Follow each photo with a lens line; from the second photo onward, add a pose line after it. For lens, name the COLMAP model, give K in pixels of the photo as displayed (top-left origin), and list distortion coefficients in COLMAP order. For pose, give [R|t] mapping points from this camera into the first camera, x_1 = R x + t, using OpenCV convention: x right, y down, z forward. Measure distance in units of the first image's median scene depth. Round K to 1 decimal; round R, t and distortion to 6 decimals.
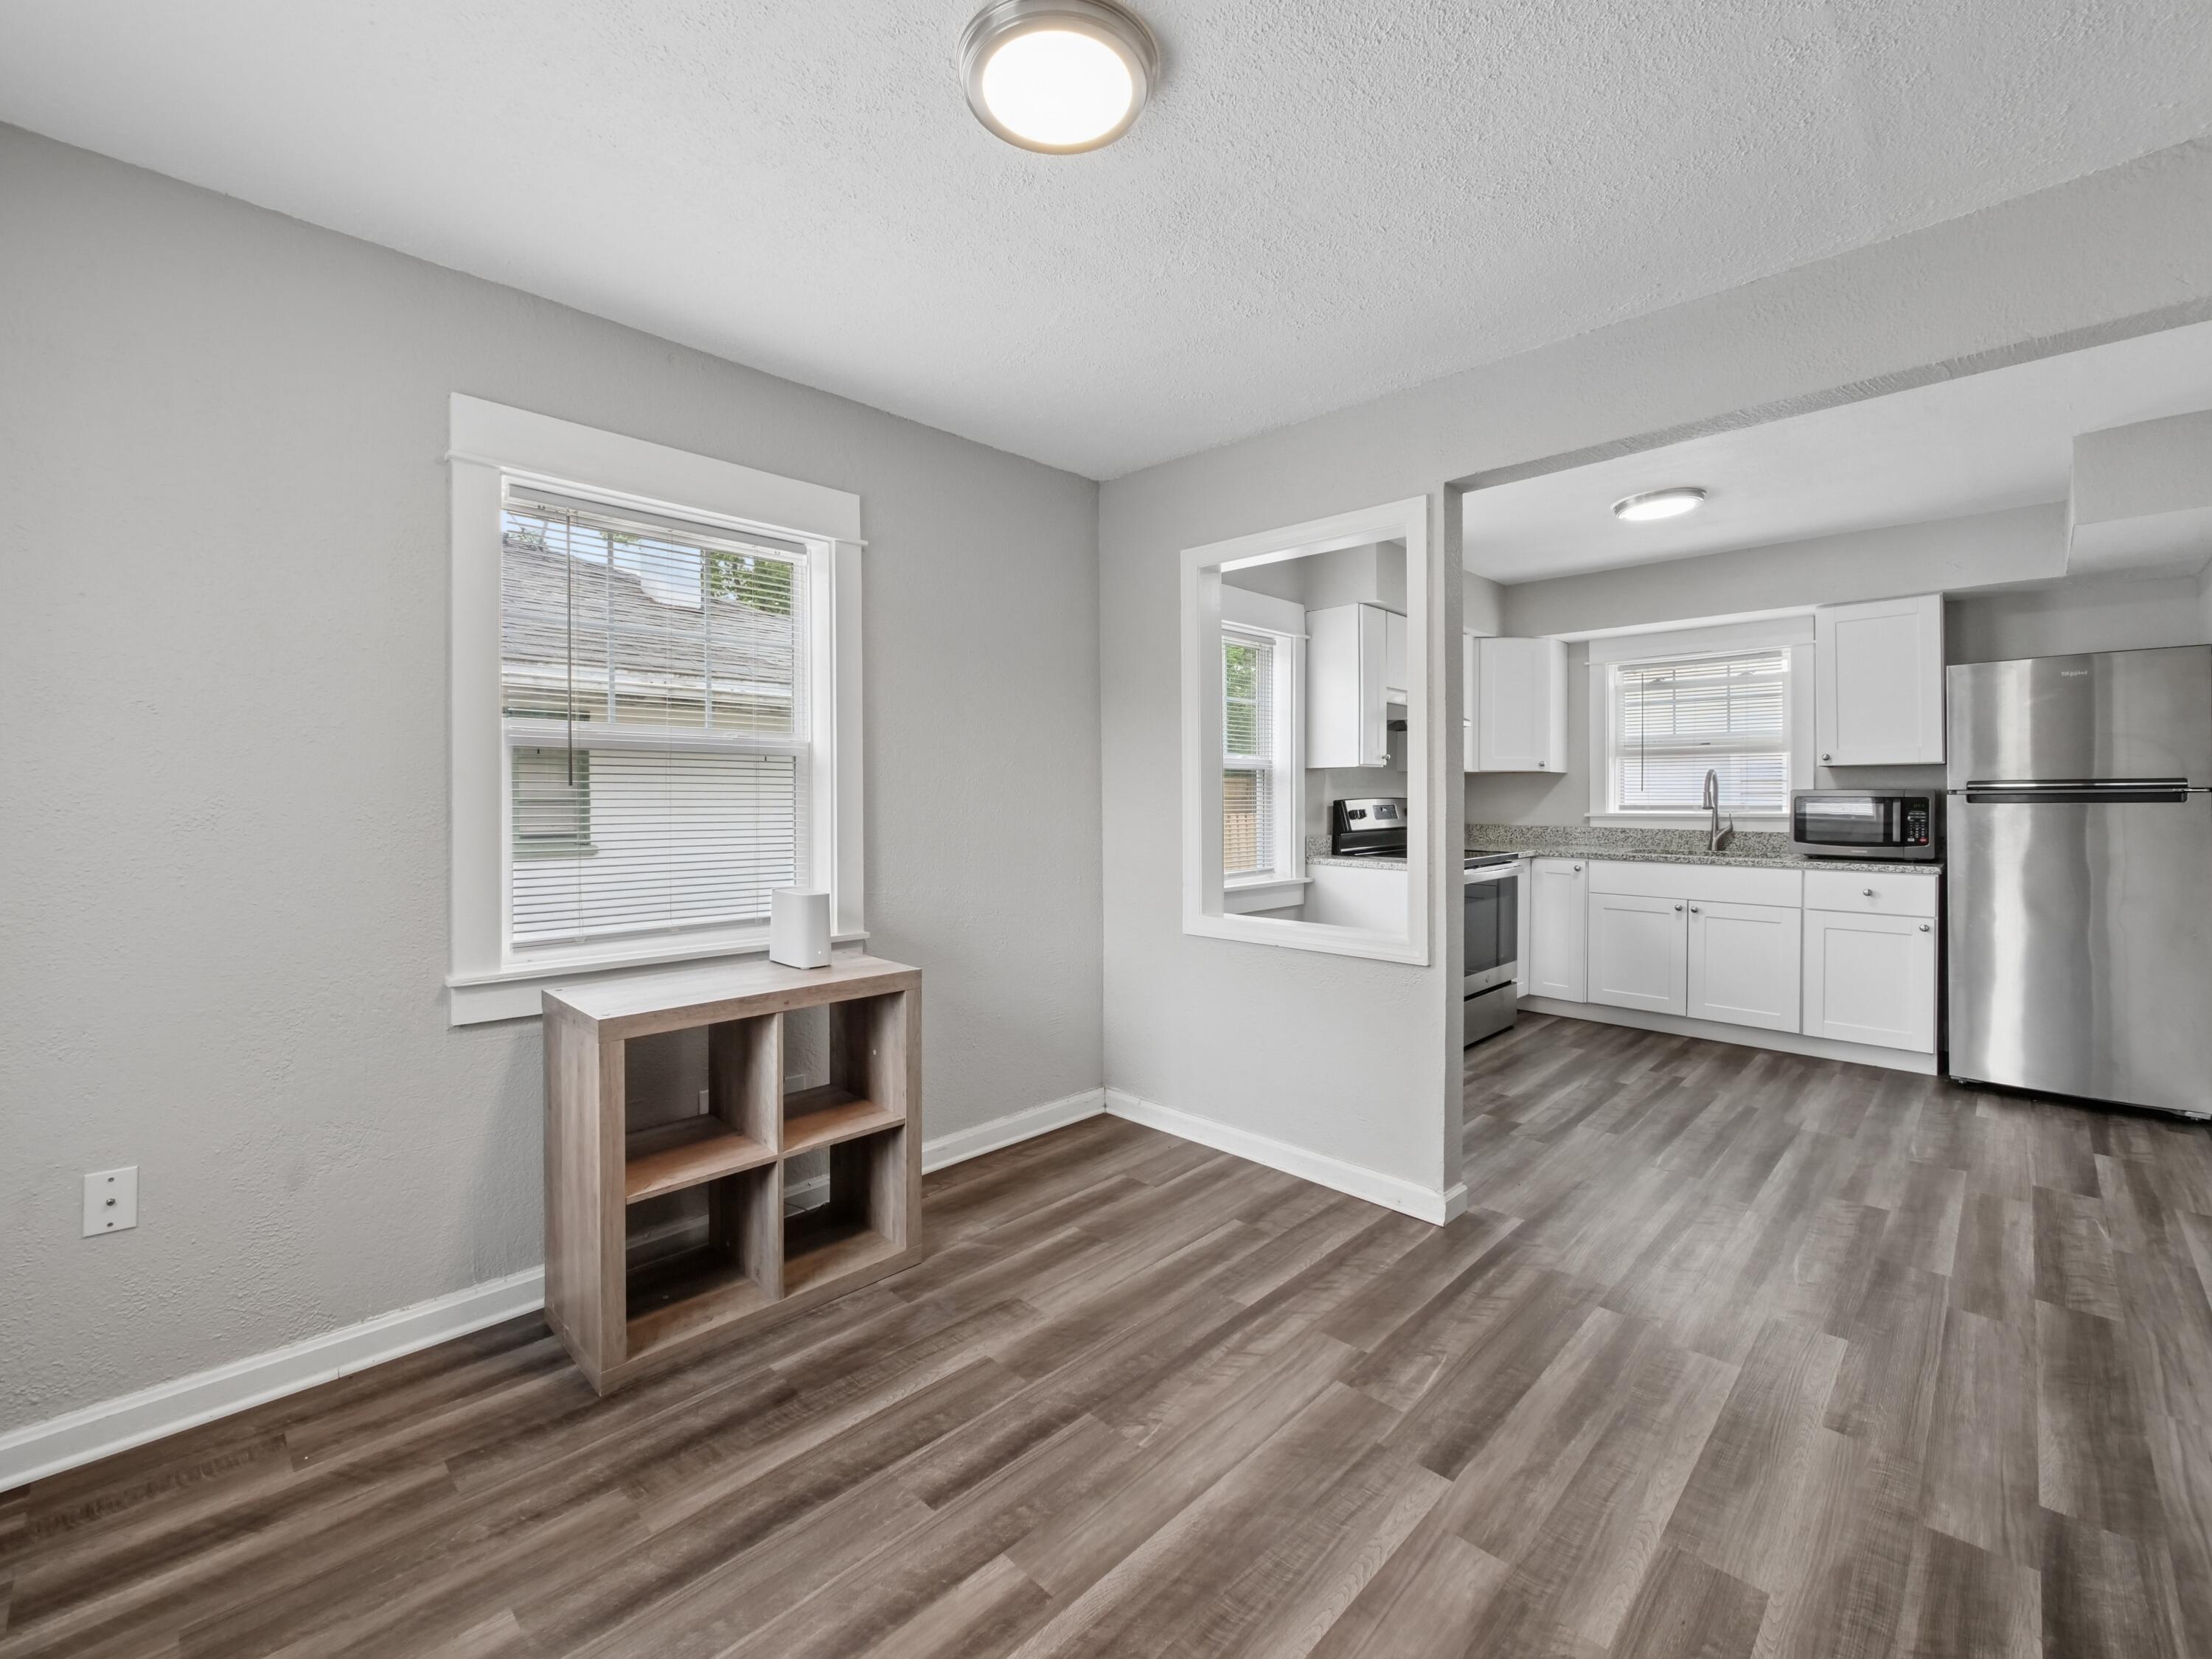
lens RADIAL K [[946.3, 0, 1102.6], [0, 946.3, 799.7], [0, 0, 1]] dist [-0.003170, 0.000094]
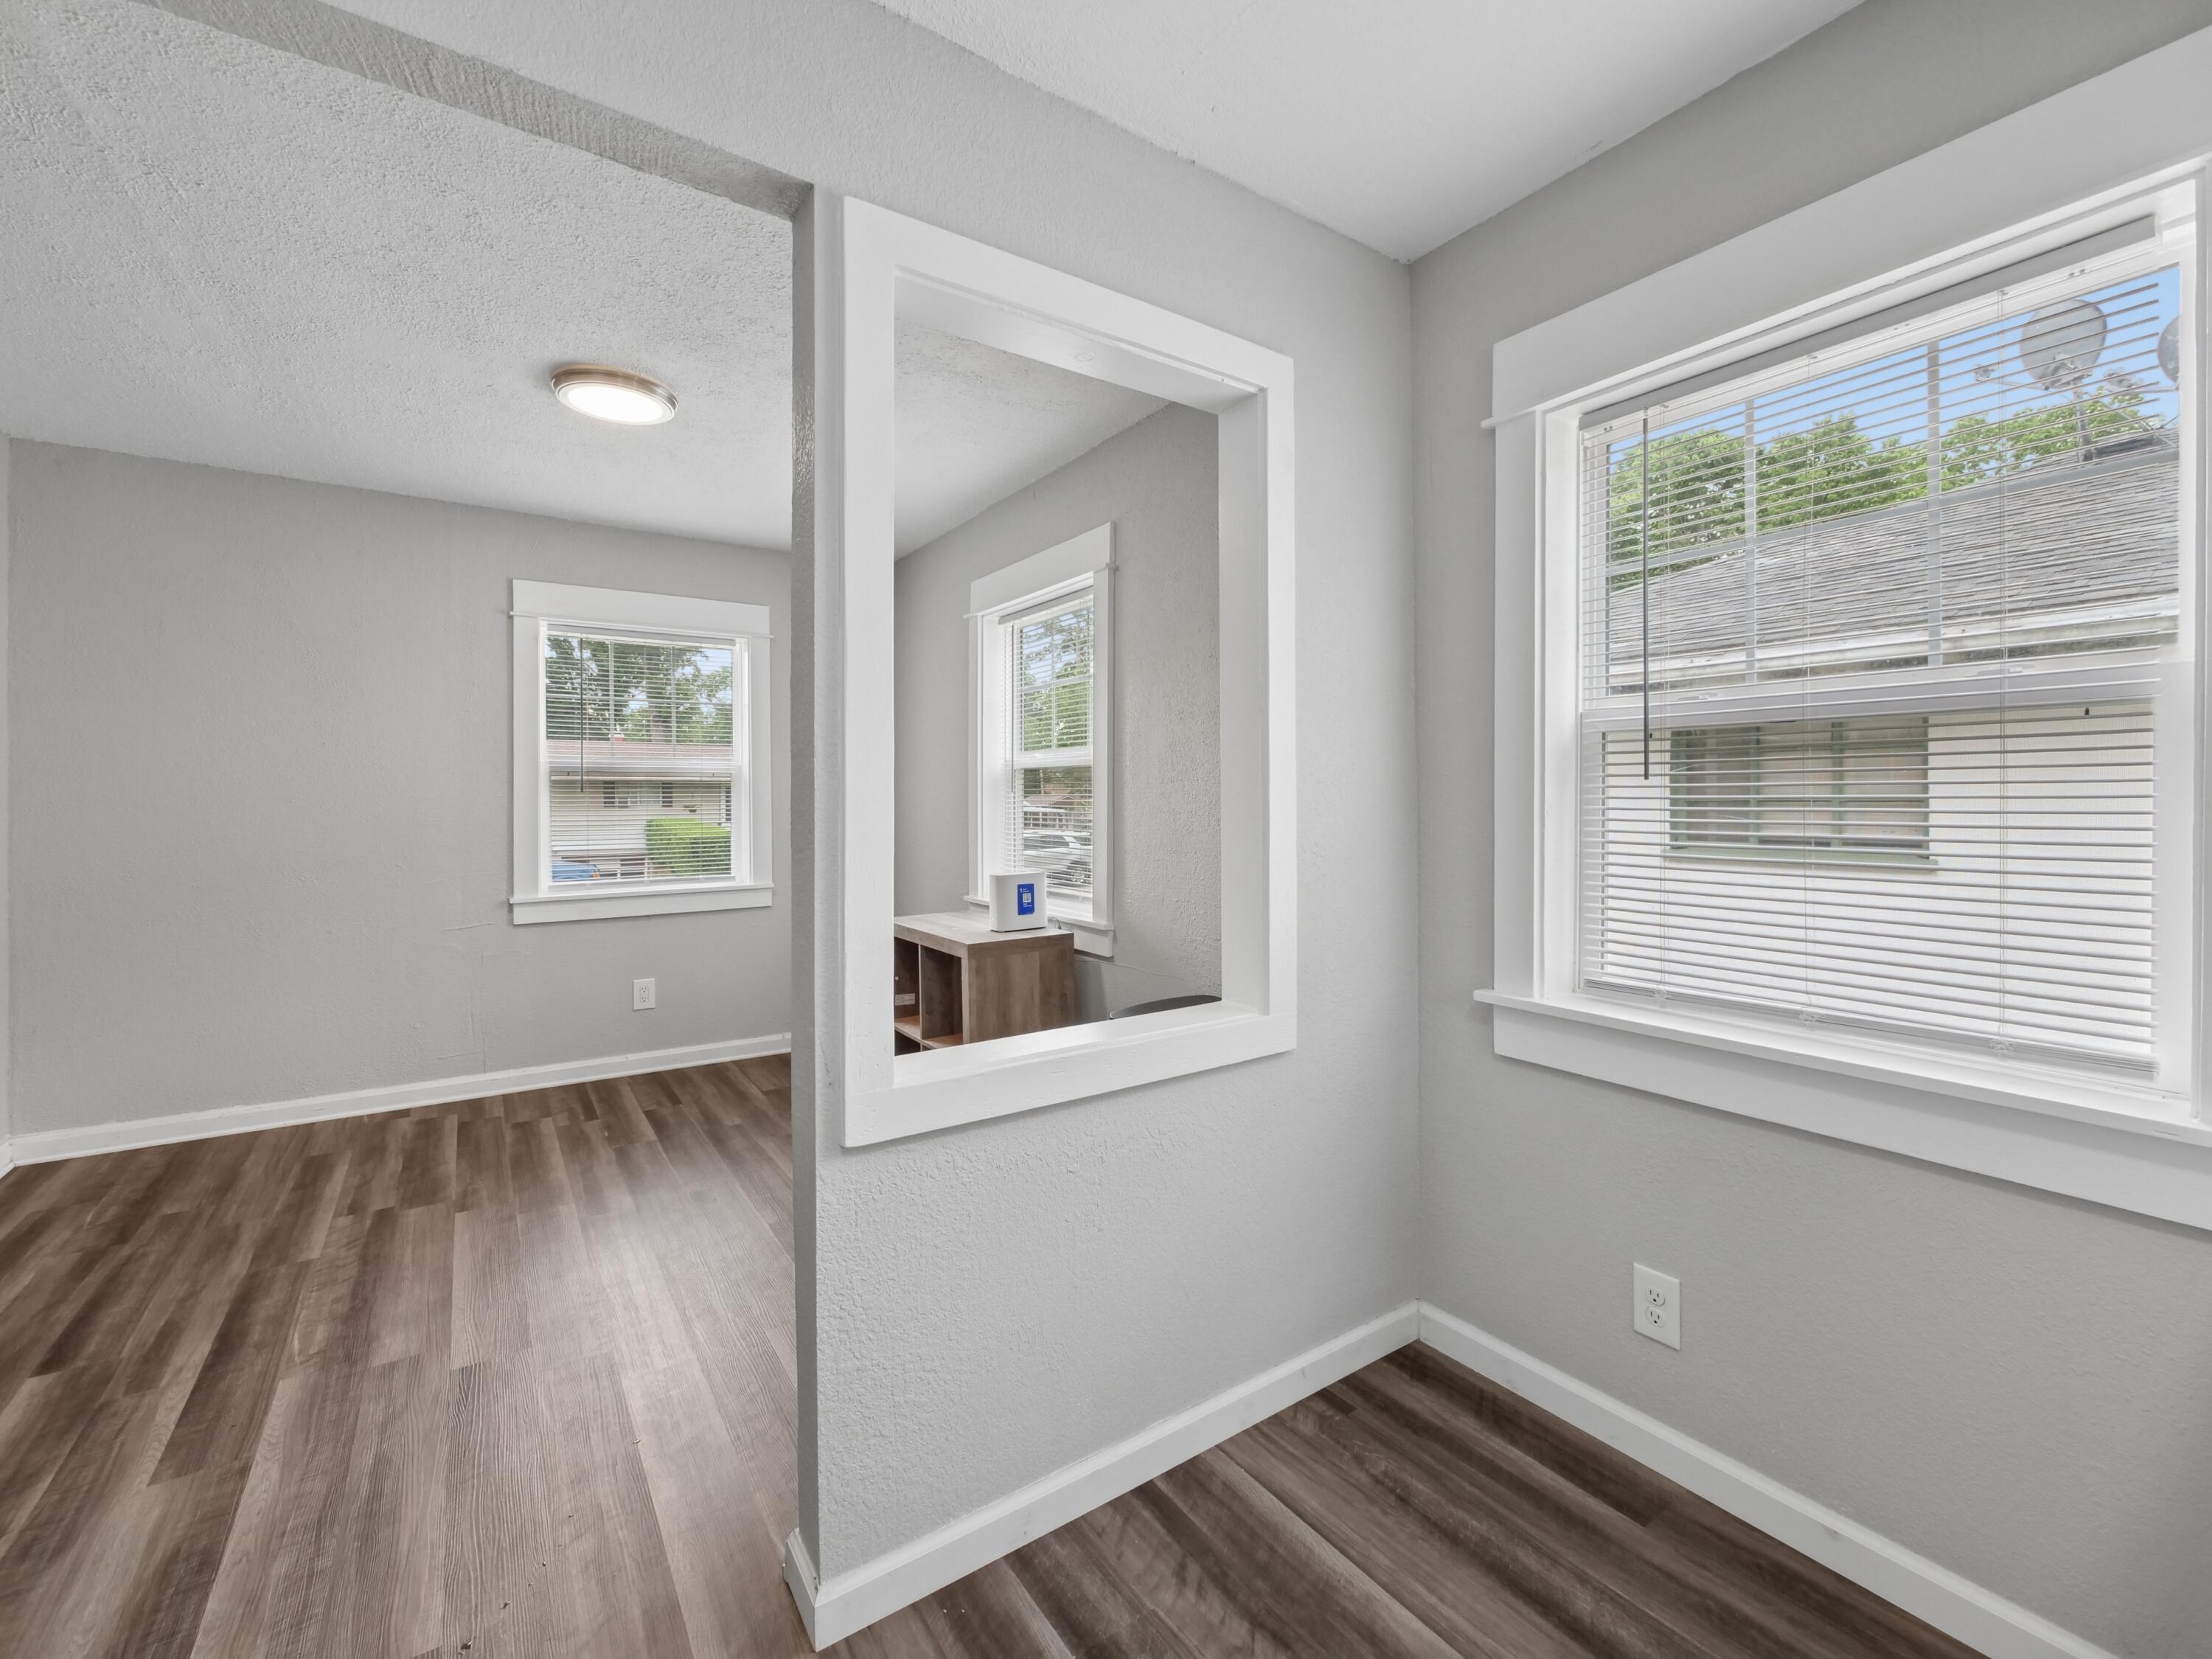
lens RADIAL K [[946.3, 0, 1102.6], [0, 946.3, 799.7], [0, 0, 1]] dist [-0.003170, 0.000094]
pose [[-0.208427, 0.009160, -0.977995, 0.802640], [-0.002846, 0.999946, 0.009972, -0.014564], [0.978034, 0.004862, -0.208390, 1.207894]]
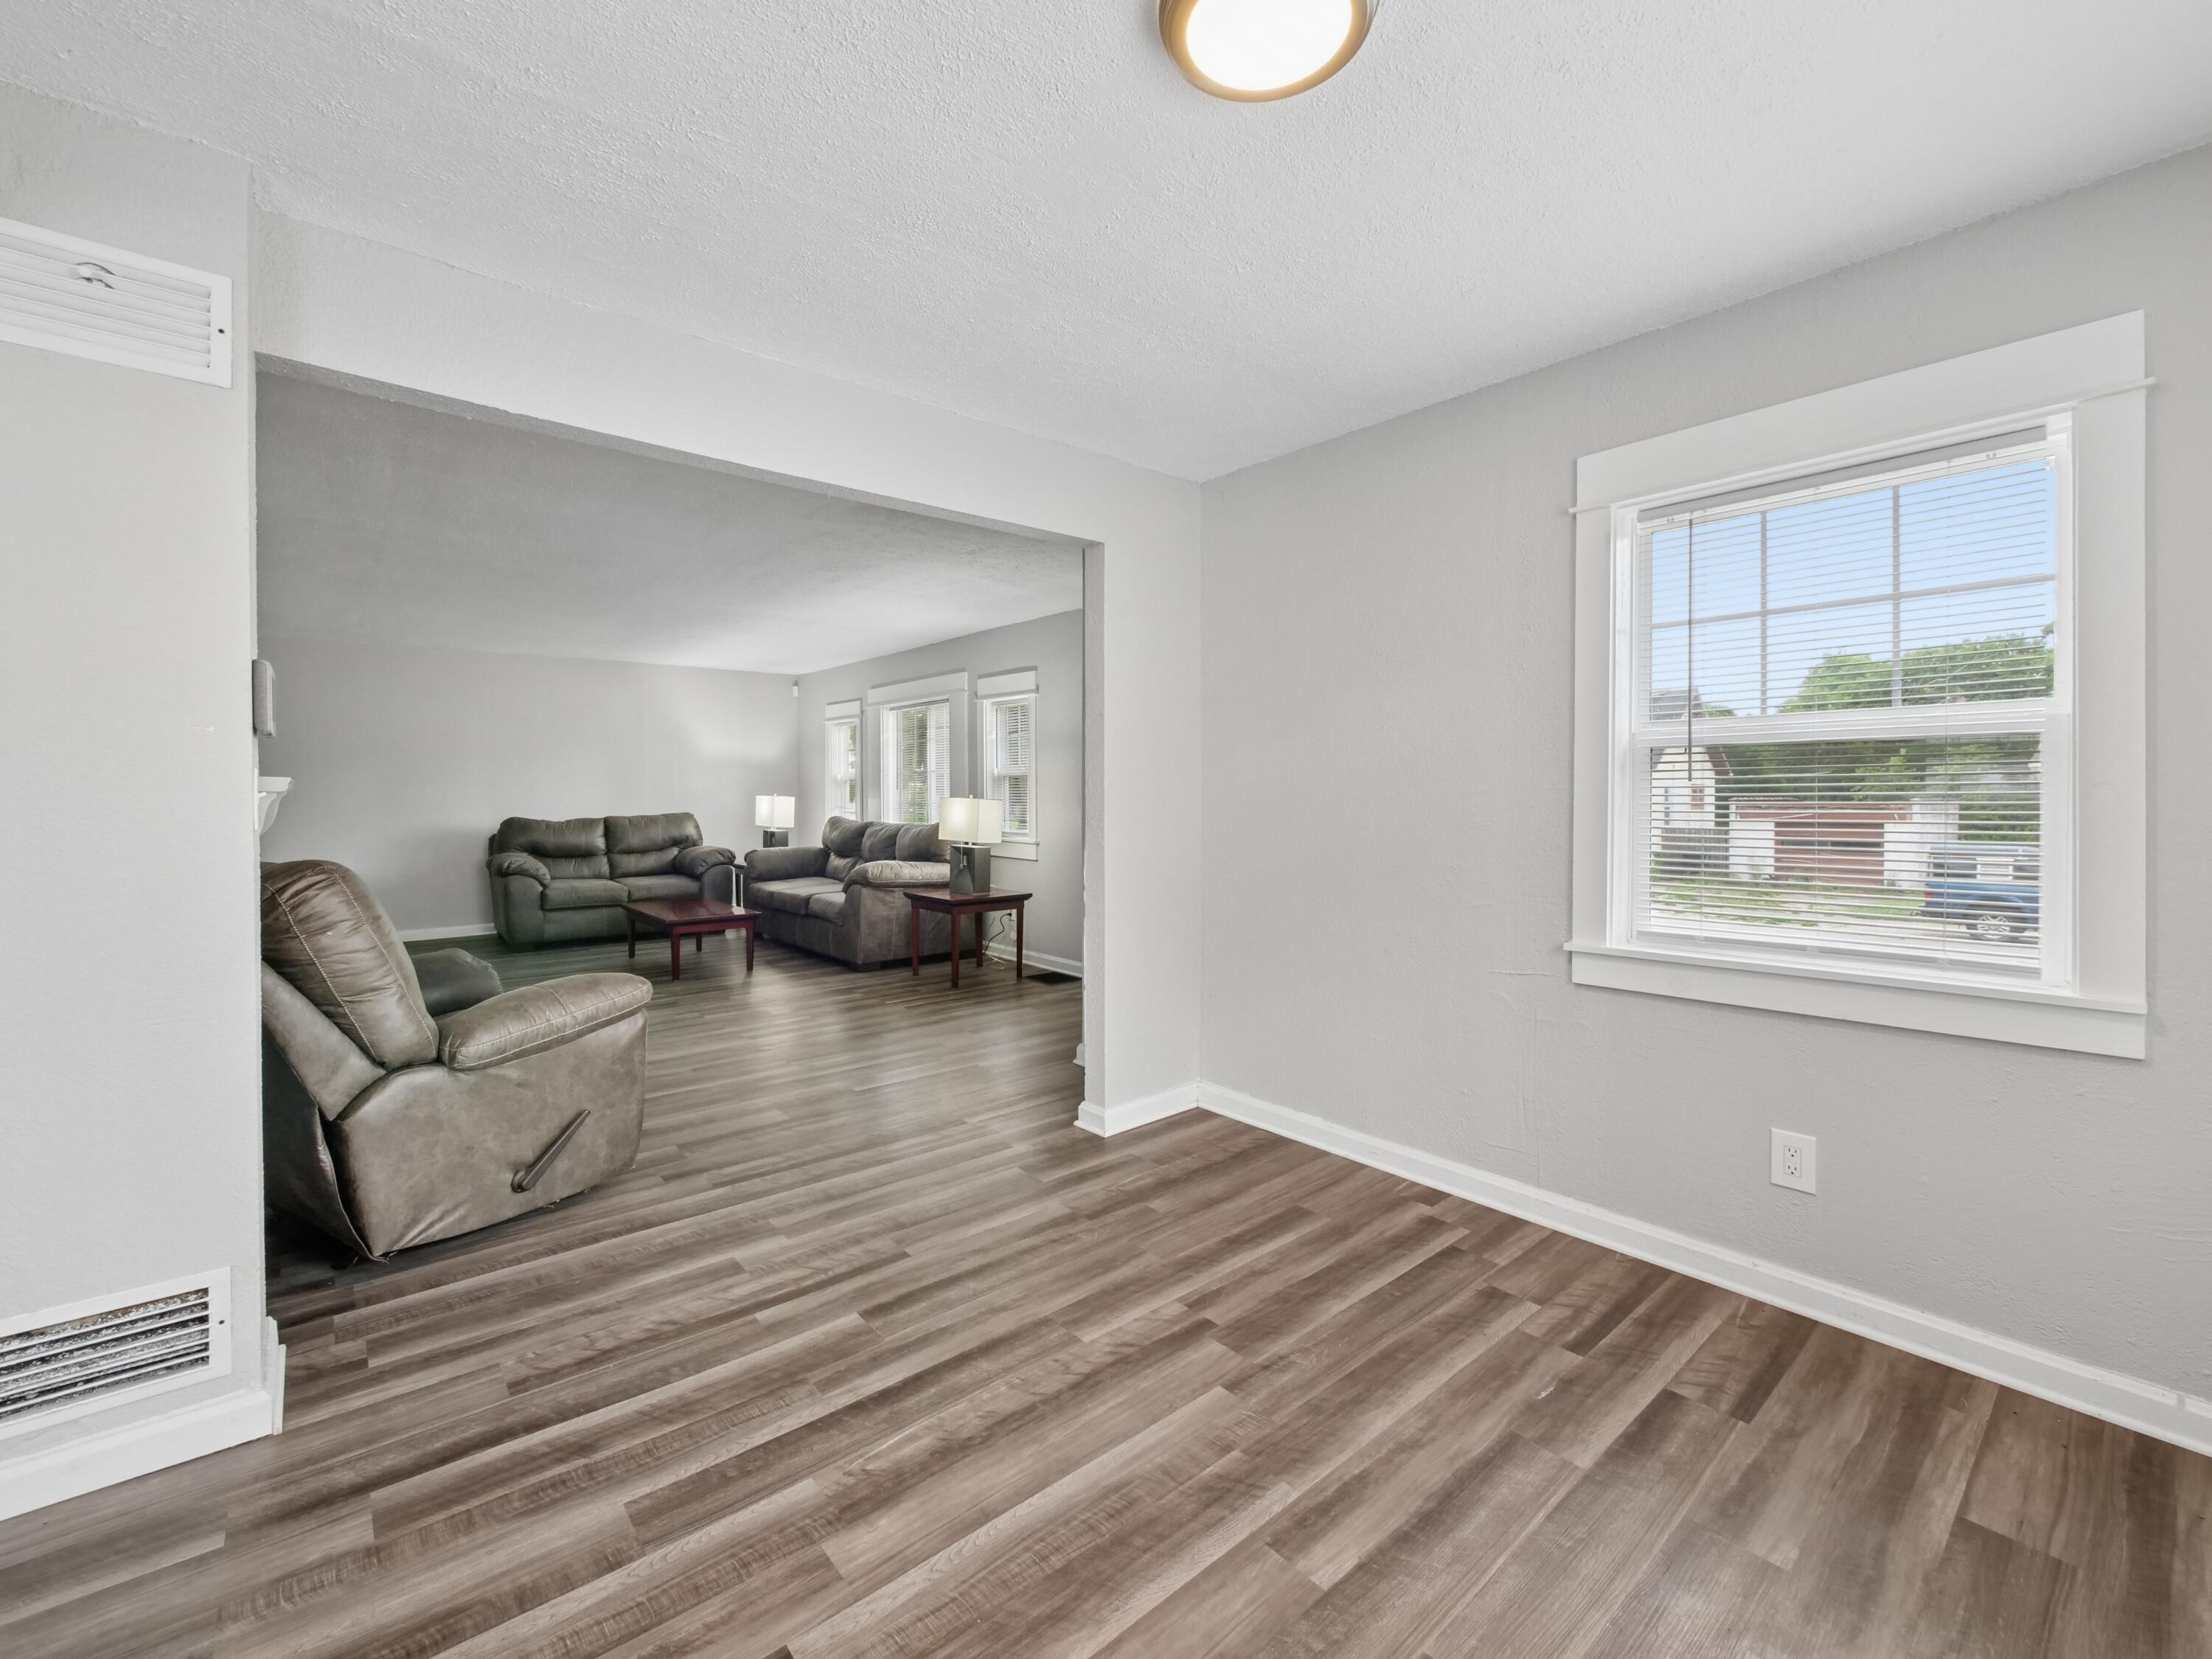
lens RADIAL K [[946.3, 0, 1102.6], [0, 946.3, 799.7], [0, 0, 1]] dist [-0.003170, 0.000094]
pose [[-0.995446, 0.003024, 0.095280, 0.013001], [0.004094, 0.999931, 0.011038, -0.005442], [-0.095240, 0.011377, -0.995389, 1.034528]]
